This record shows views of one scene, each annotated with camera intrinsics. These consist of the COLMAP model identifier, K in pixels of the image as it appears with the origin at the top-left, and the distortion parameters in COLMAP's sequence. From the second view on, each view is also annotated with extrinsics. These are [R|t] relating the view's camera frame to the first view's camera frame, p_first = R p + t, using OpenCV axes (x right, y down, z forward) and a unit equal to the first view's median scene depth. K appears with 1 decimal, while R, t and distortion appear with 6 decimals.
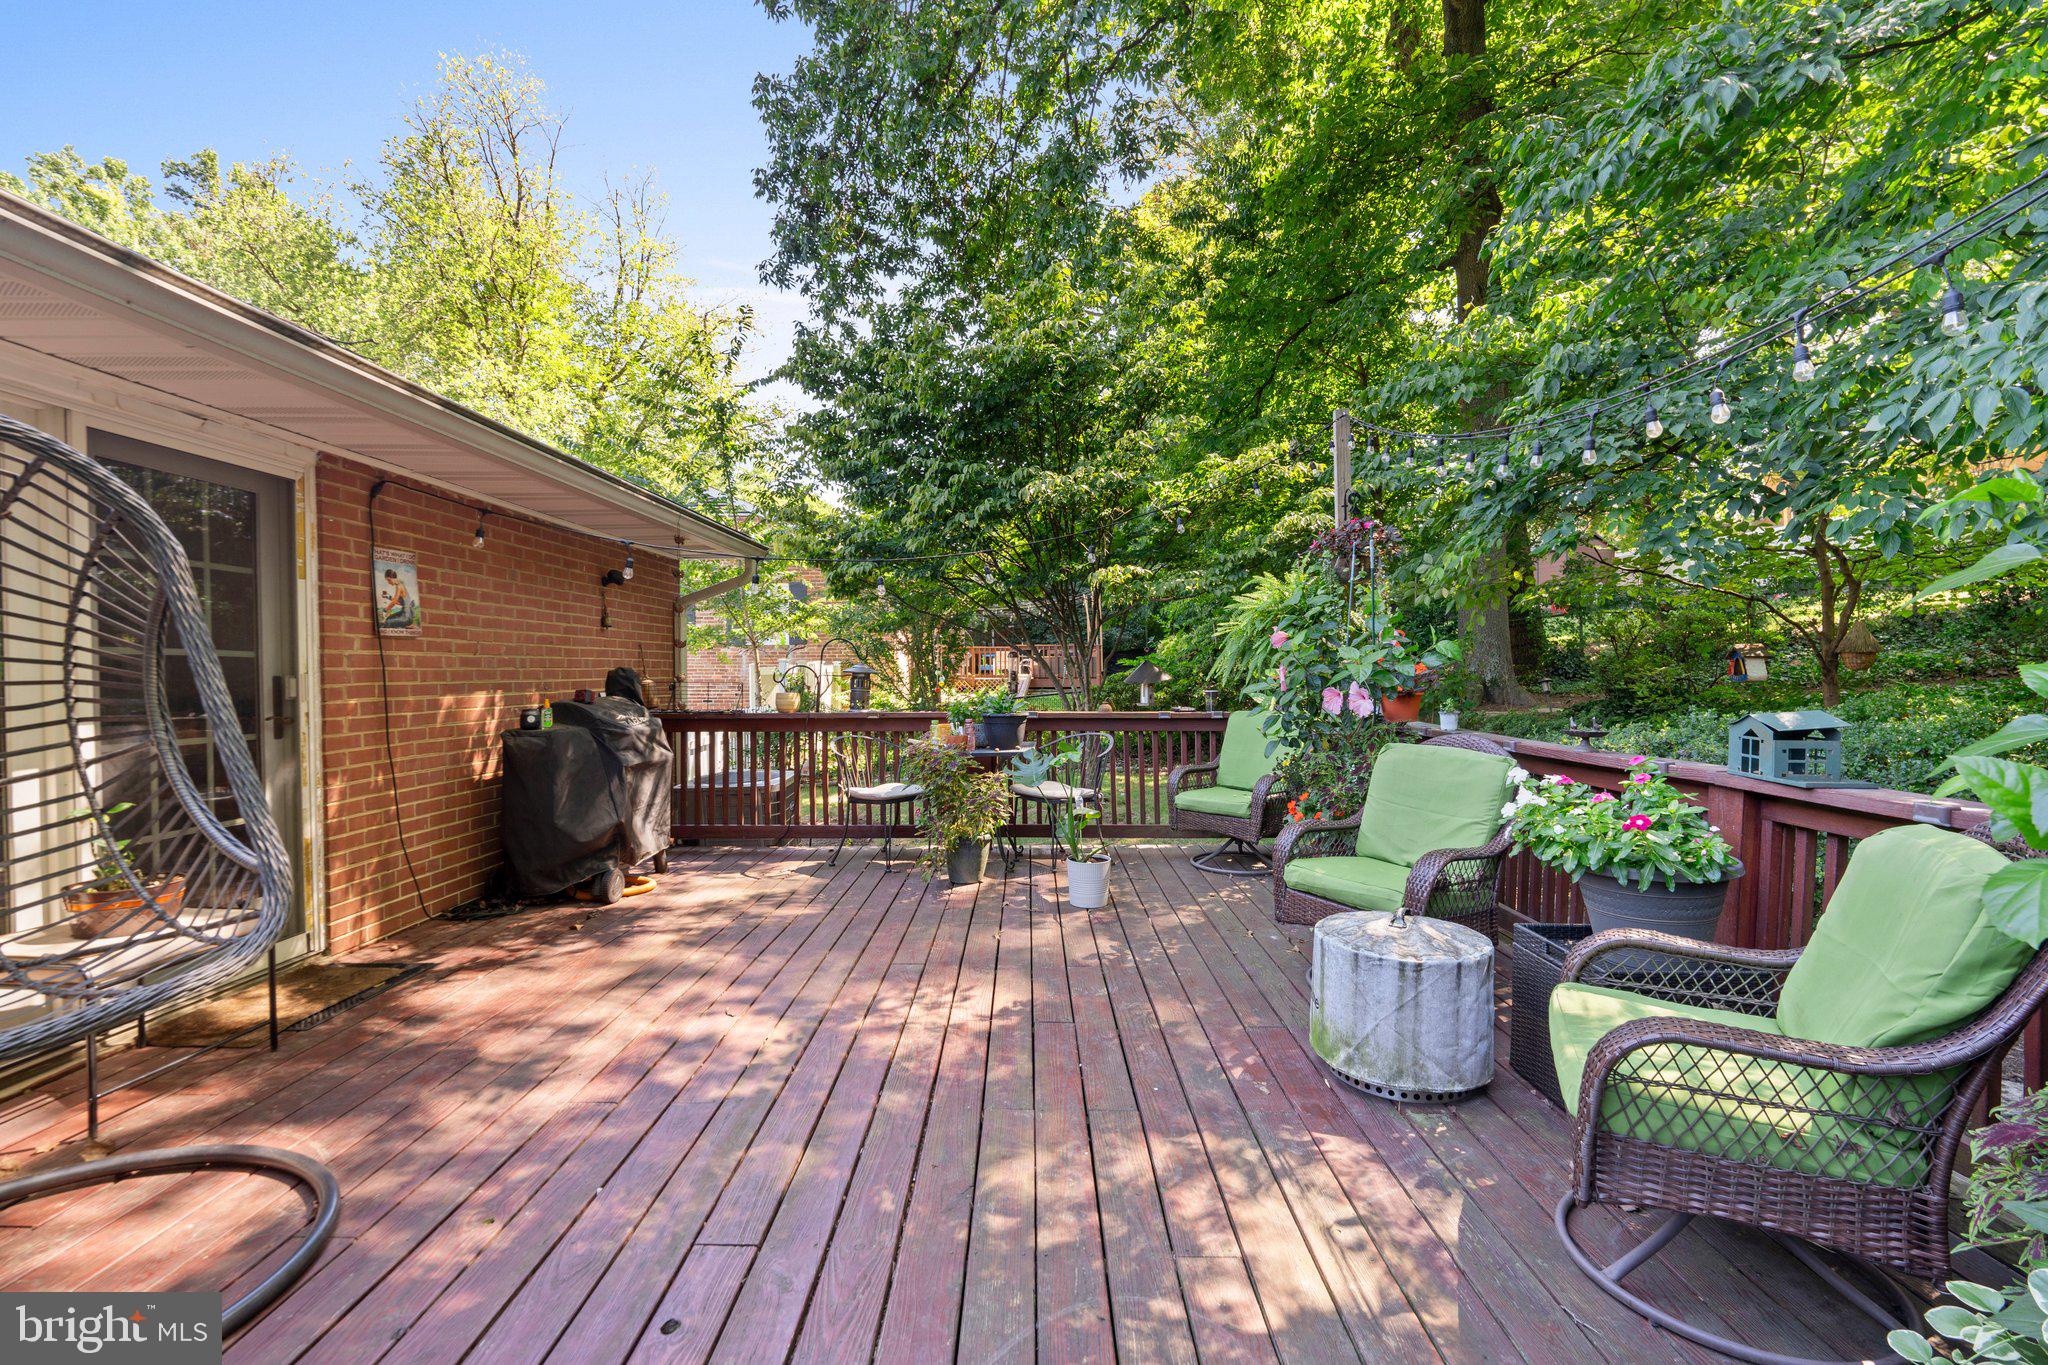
lens RADIAL K [[945.5, 0, 1027.0], [0, 945.5, 679.1], [0, 0, 1]] dist [0.001223, 0.000243]
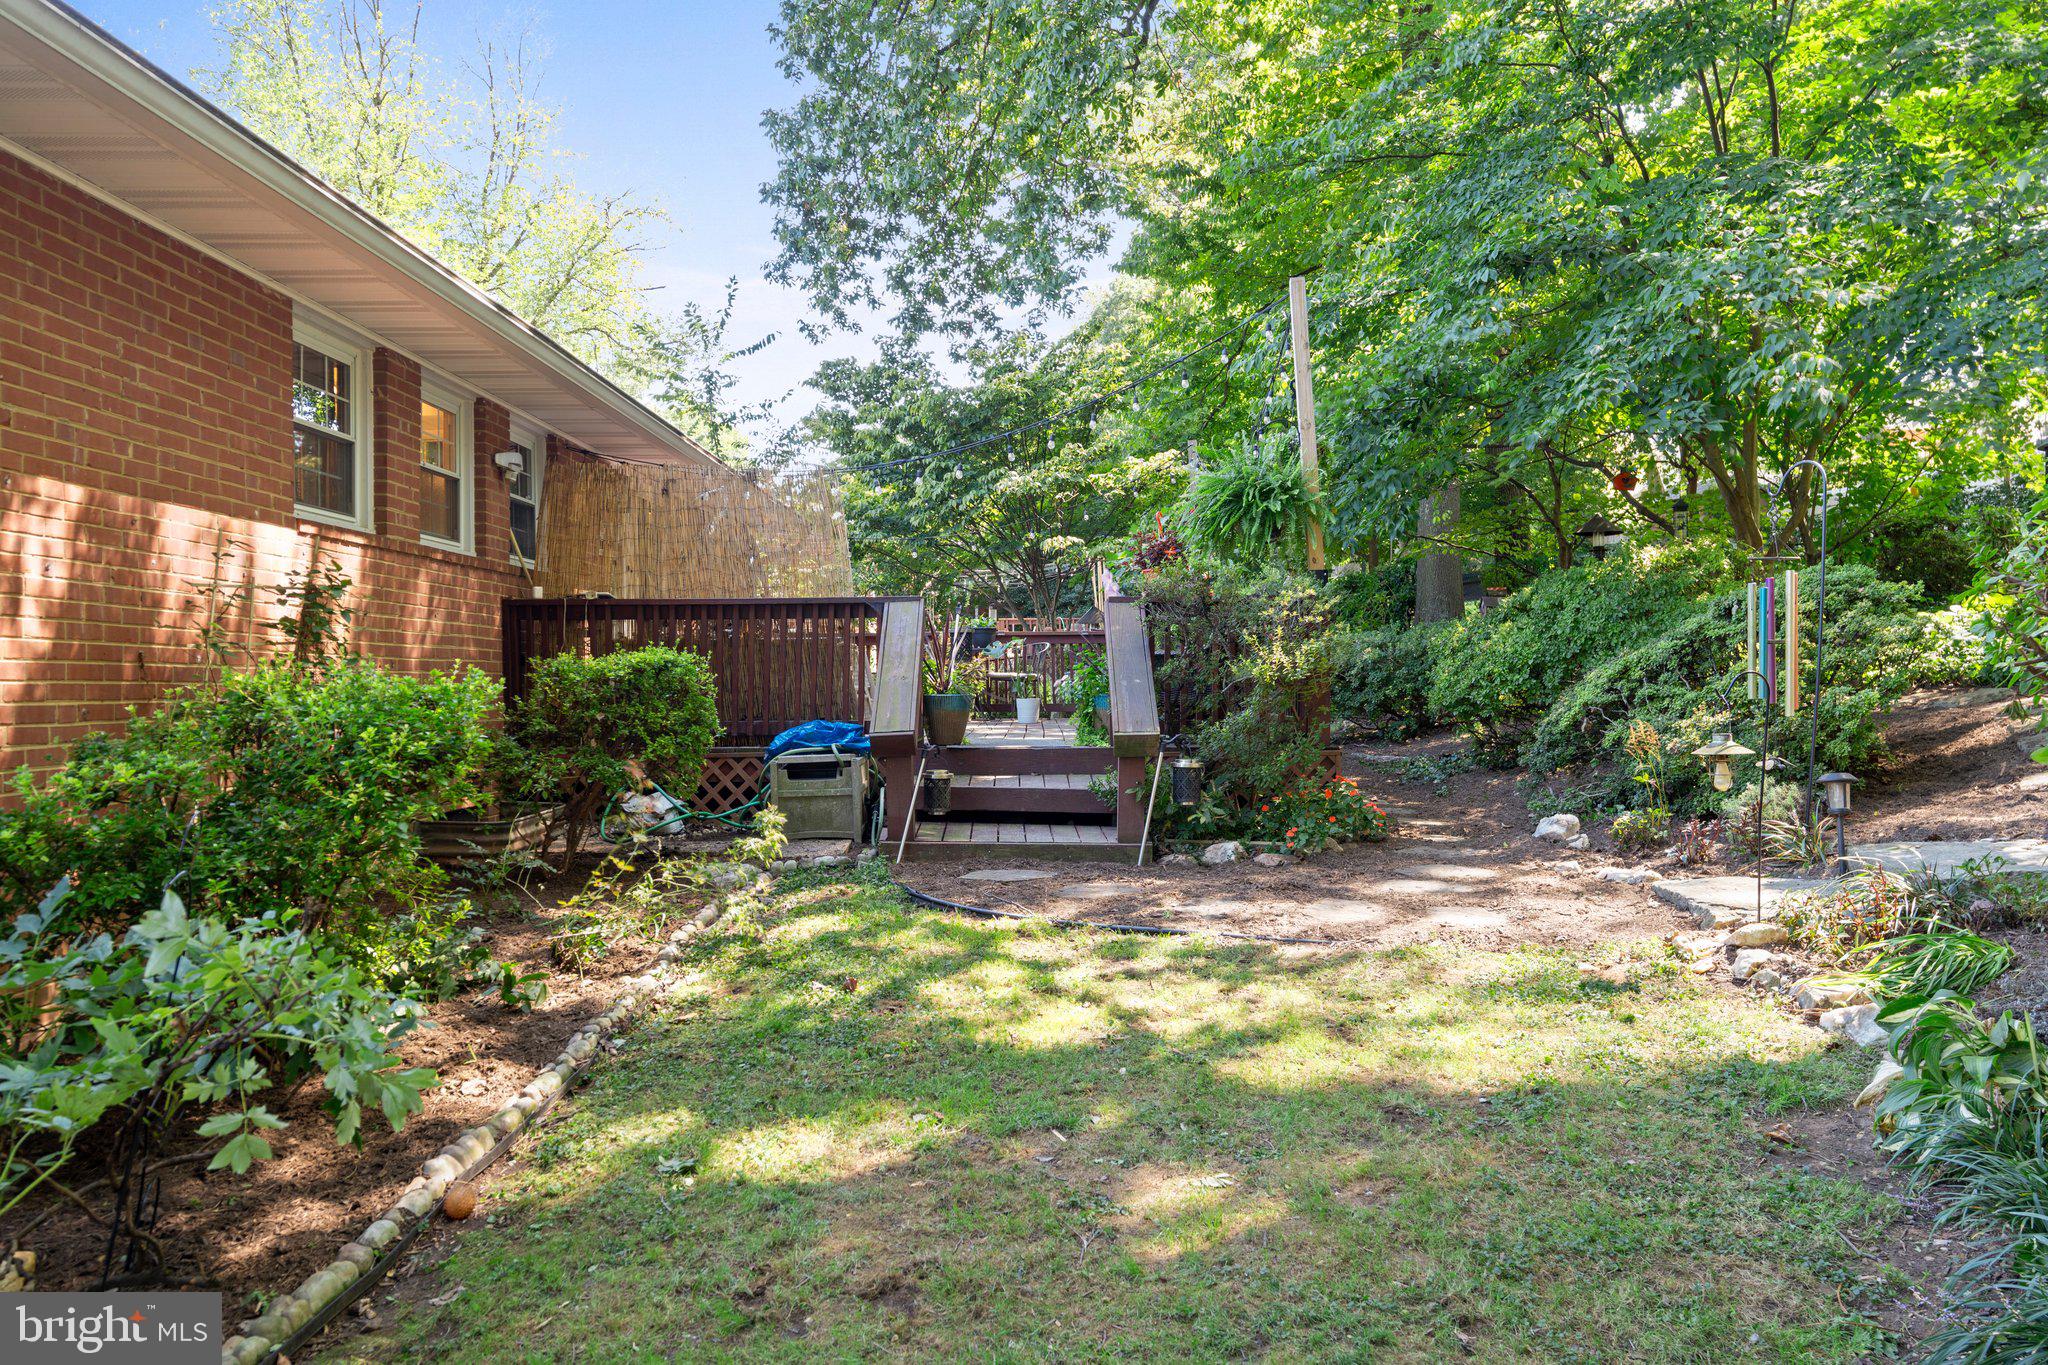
lens RADIAL K [[1517.8, 0, 1023.2], [0, 1517.8, 685.9], [0, 0, 1]] dist [-0.006785, -0.001162]
pose [[0.999980, -0.005662, -0.002882, 0.025429], [0.005644, 0.999964, -0.006331, 0.074533], [0.002918, 0.006315, 0.999976, -0.800940]]
